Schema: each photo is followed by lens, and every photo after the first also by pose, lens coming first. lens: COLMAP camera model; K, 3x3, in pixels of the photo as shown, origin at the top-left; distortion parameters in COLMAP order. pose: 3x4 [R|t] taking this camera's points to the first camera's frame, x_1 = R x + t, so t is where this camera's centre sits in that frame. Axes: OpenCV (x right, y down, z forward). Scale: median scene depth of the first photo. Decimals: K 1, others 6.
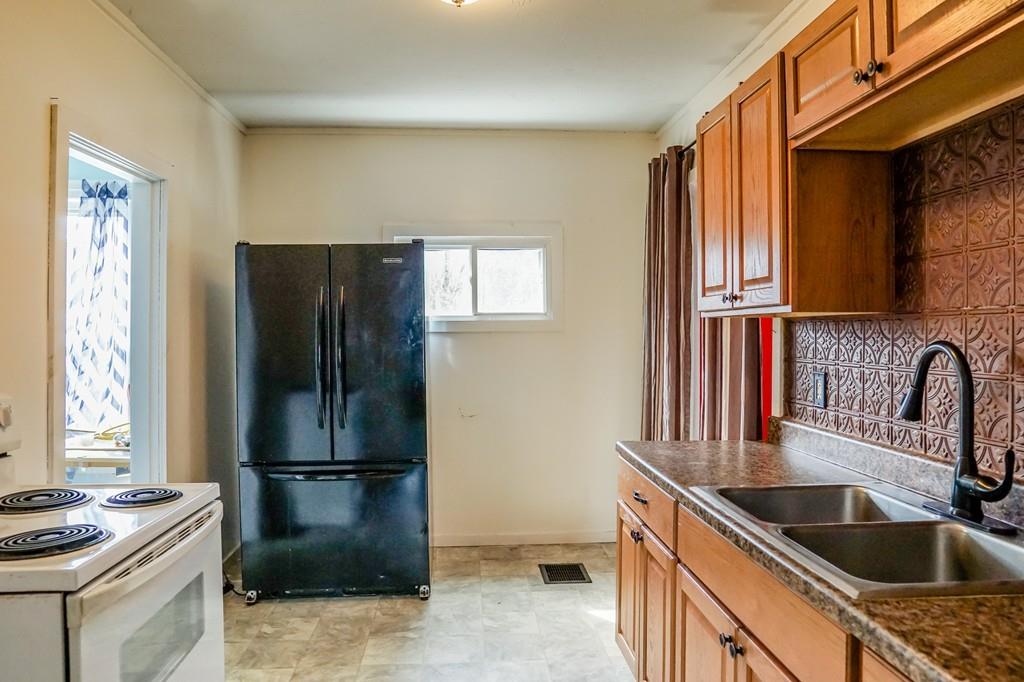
lens RADIAL K [[798.5, 0, 498.5], [0, 798.5, 335.6], [0, 0, 1]] dist [-0.113384, 0.105140]
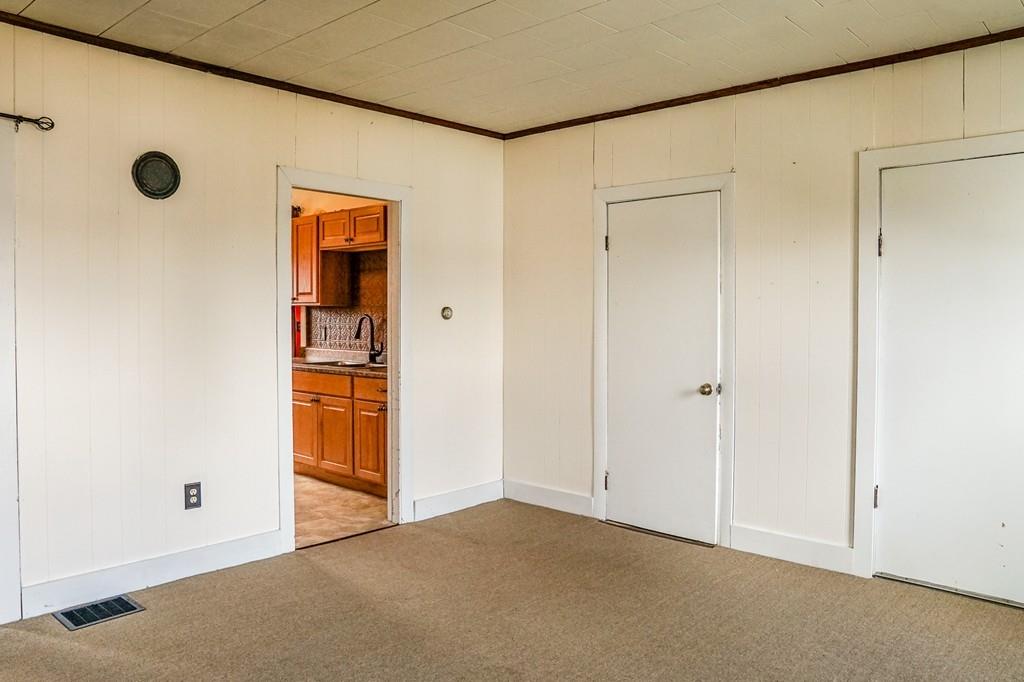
lens RADIAL K [[798.5, 0, 498.5], [0, 798.5, 335.6], [0, 0, 1]] dist [-0.113384, 0.105140]
pose [[0.768003, -0.011749, 0.640339, -1.096301], [-0.002782, 0.999761, 0.021681, 0.019580], [-0.640441, -0.018433, 0.767787, -1.848744]]
